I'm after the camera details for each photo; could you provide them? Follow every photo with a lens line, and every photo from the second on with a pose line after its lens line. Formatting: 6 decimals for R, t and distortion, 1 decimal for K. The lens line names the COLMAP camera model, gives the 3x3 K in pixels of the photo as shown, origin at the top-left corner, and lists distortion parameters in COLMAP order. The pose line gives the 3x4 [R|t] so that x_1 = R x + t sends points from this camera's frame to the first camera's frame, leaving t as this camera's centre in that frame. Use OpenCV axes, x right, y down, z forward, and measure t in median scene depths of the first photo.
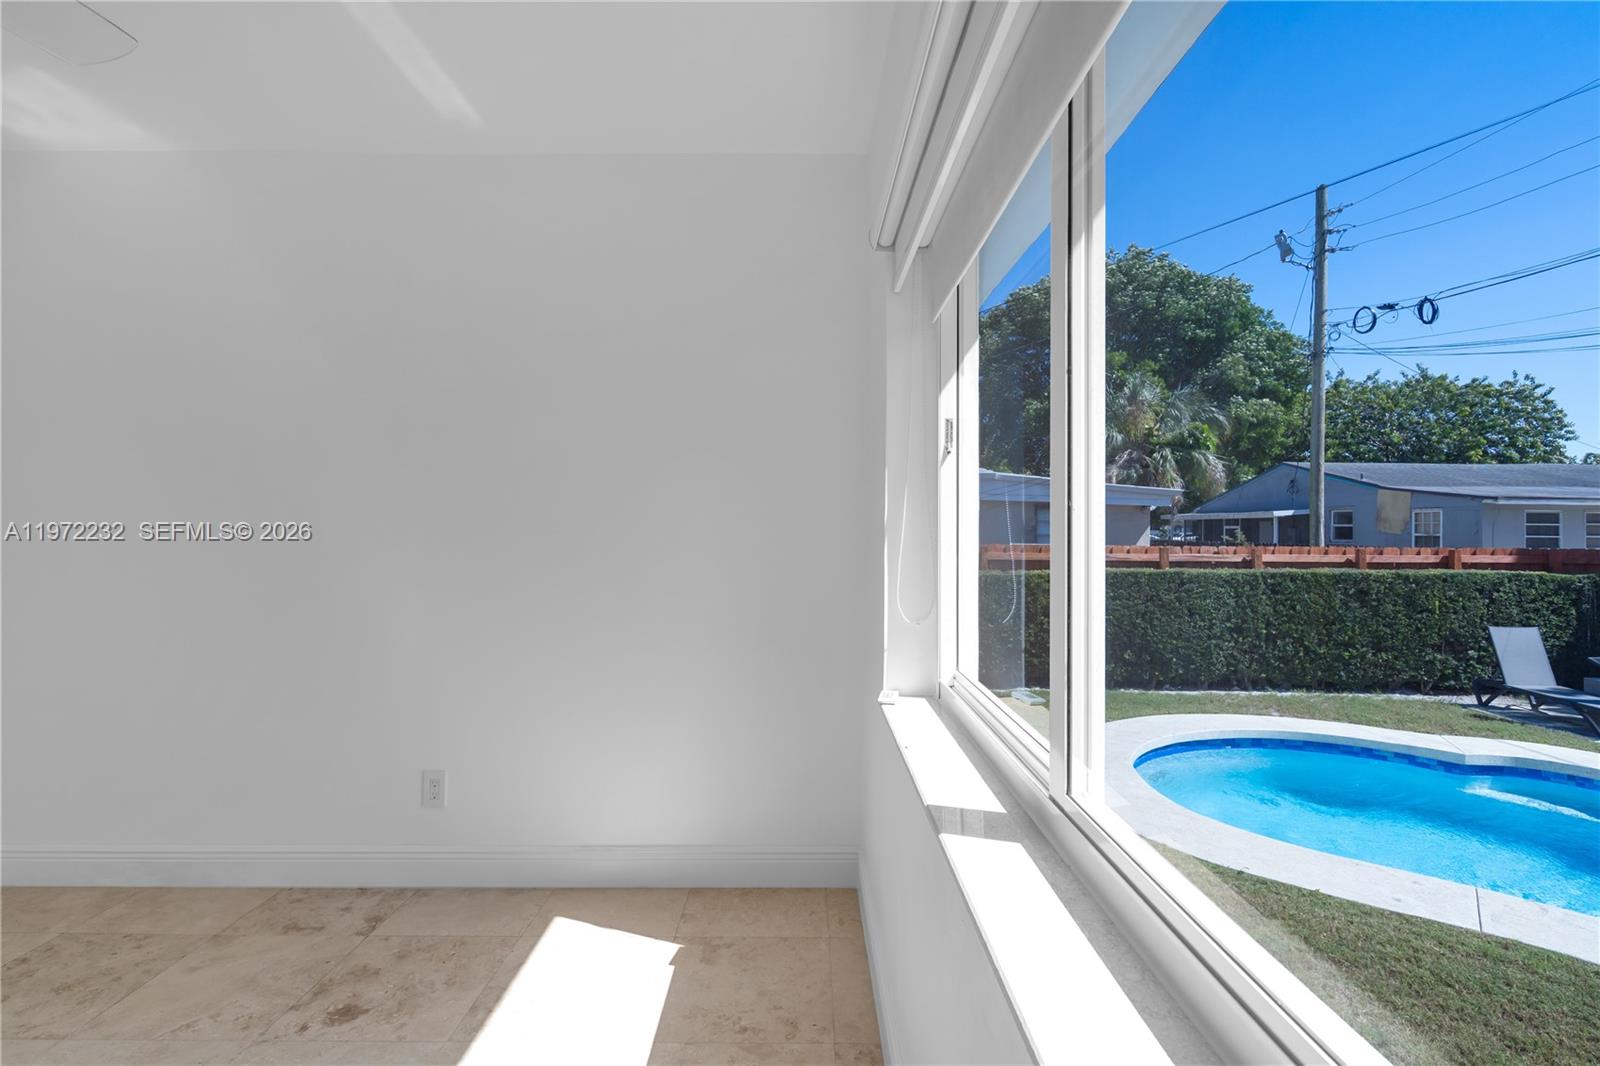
lens RADIAL K [[726.4, 0, 797.8], [0, 726.4, 542.3], [0, 0, 1]] dist [-0.000843, -0.000229]
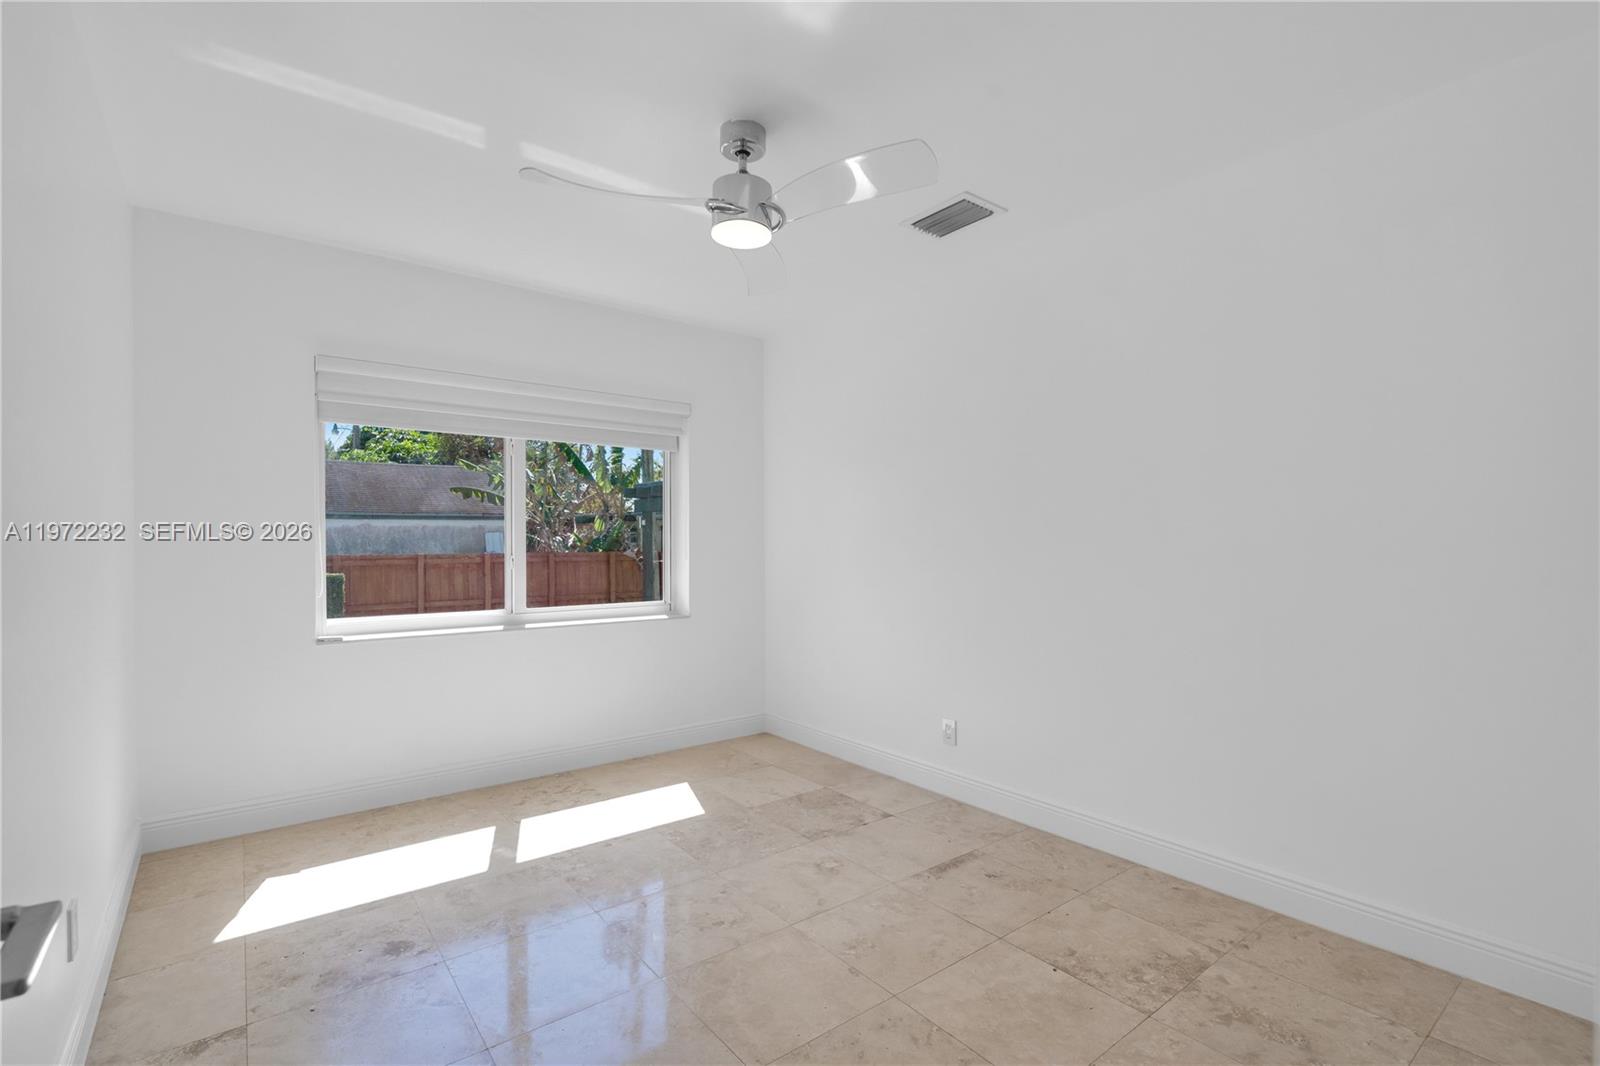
lens RADIAL K [[726.4, 0, 797.8], [0, 726.4, 542.3], [0, 0, 1]] dist [-0.000843, -0.000229]
pose [[-0.615388, 0.001695, 0.788223, -1.879927], [0.007025, 0.999970, 0.003334, -0.009101], [-0.788193, 0.007589, -0.615381, 1.160641]]
